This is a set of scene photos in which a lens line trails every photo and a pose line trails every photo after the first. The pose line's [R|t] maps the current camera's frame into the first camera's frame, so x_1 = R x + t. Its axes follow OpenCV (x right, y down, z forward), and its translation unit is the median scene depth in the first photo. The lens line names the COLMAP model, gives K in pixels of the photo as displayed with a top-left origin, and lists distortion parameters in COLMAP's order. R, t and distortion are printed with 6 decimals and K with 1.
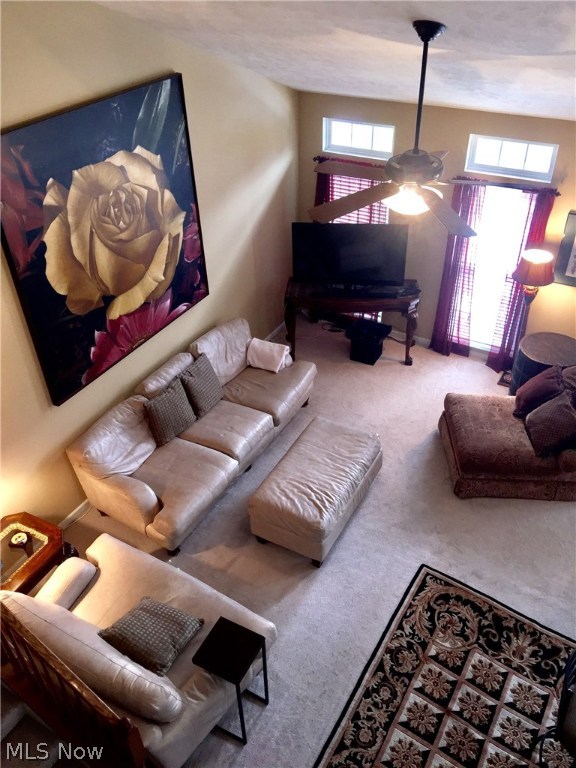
lens RADIAL K [[647.1, 0, 288.0], [0, 647.1, 384.0], [0, 0, 1]] dist [0.066848, -0.122169]
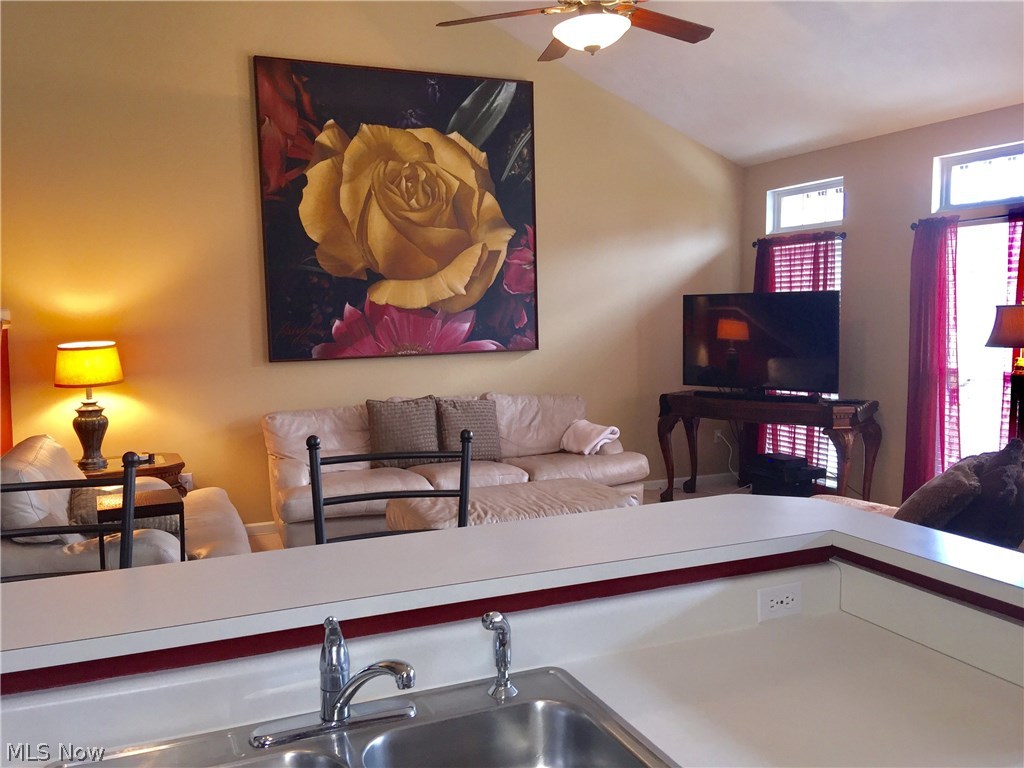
lens RADIAL K [[866.5, 0, 510.7], [0, 866.5, 378.4], [0, 0, 1]] dist [0.067371, -0.108071]
pose [[0.805864, 0.064920, -0.588531, 0.570879], [-0.356848, 0.846423, -0.395257, 0.384559], [0.472486, 0.528540, 0.705268, 0.335575]]
